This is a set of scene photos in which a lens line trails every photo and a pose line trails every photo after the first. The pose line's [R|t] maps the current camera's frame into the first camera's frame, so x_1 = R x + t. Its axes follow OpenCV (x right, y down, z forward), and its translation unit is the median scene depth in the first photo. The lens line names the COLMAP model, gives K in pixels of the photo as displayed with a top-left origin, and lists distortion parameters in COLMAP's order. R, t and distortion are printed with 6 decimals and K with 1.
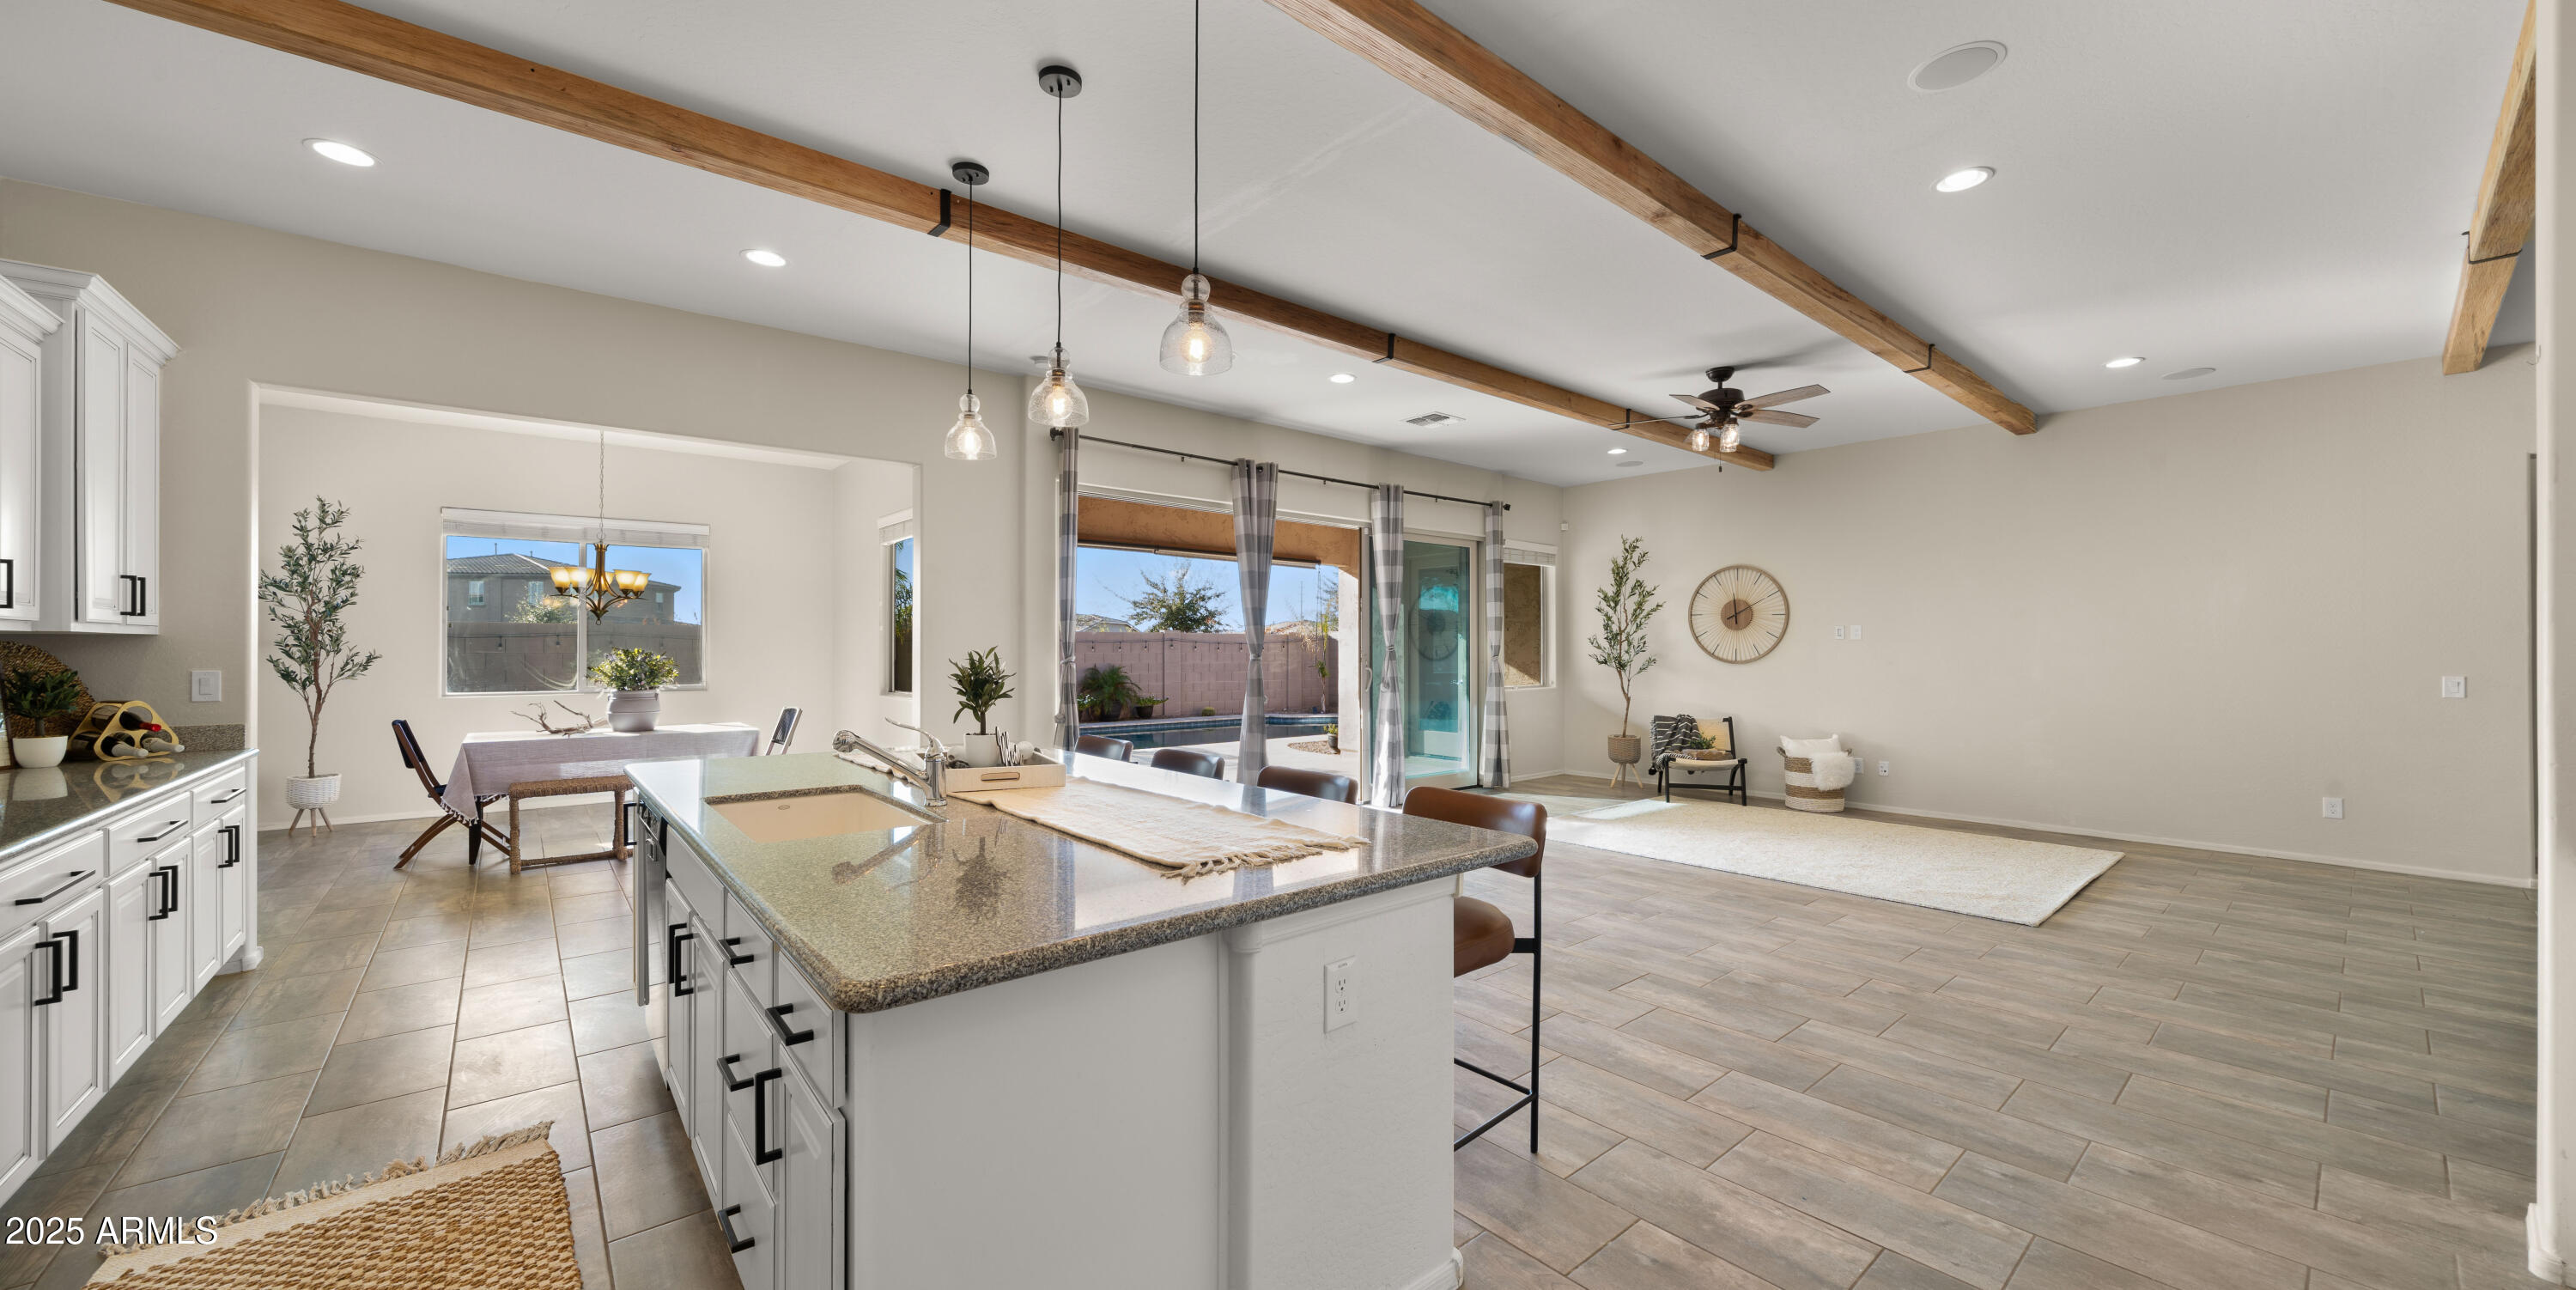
lens RADIAL K [[923.0, 0, 1288.0], [0, 923.0, 645.0], [0, 0, 1]] dist [-0.001610, -0.000106]
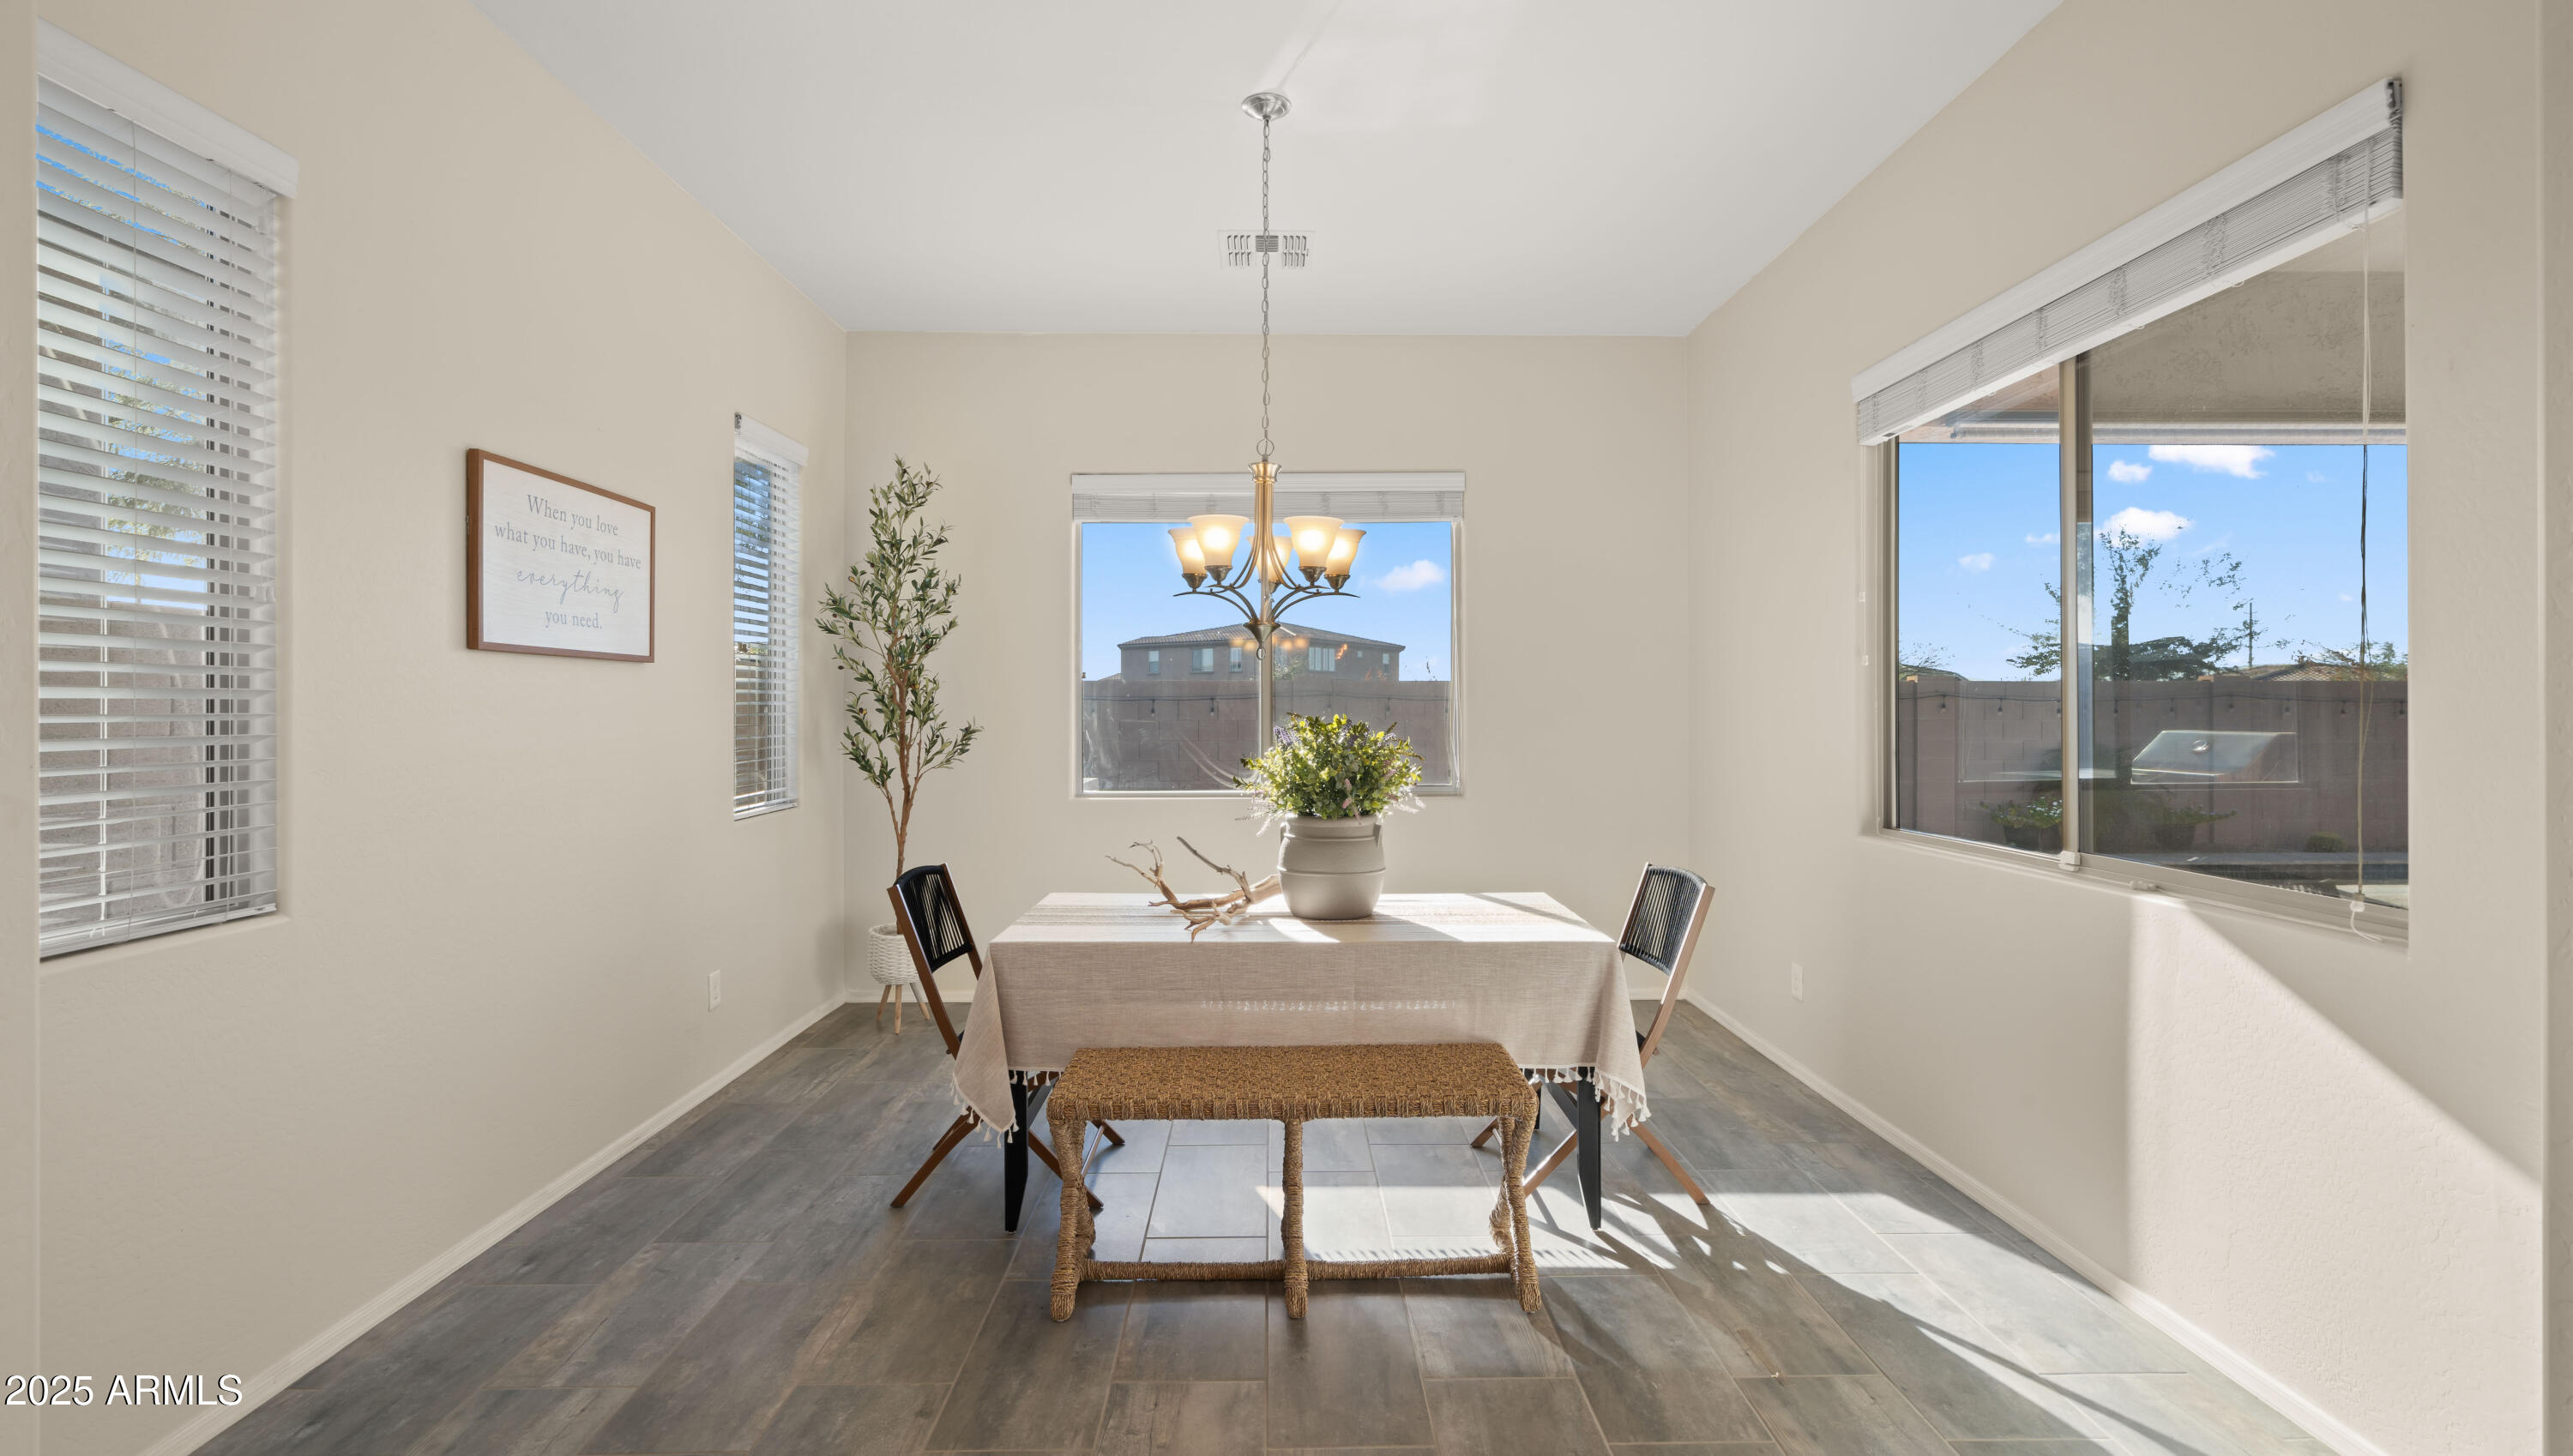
lens RADIAL K [[1106.3, 0, 1286.5], [0, 1106.3, 728.0], [0, 0, 1]] dist [-0.002841, -0.000251]
pose [[0.772414, 0.006339, -0.635088, -0.413626], [0.004554, 0.999869, 0.015519, 0.001491], [0.635103, -0.014880, 0.772284, 0.610175]]
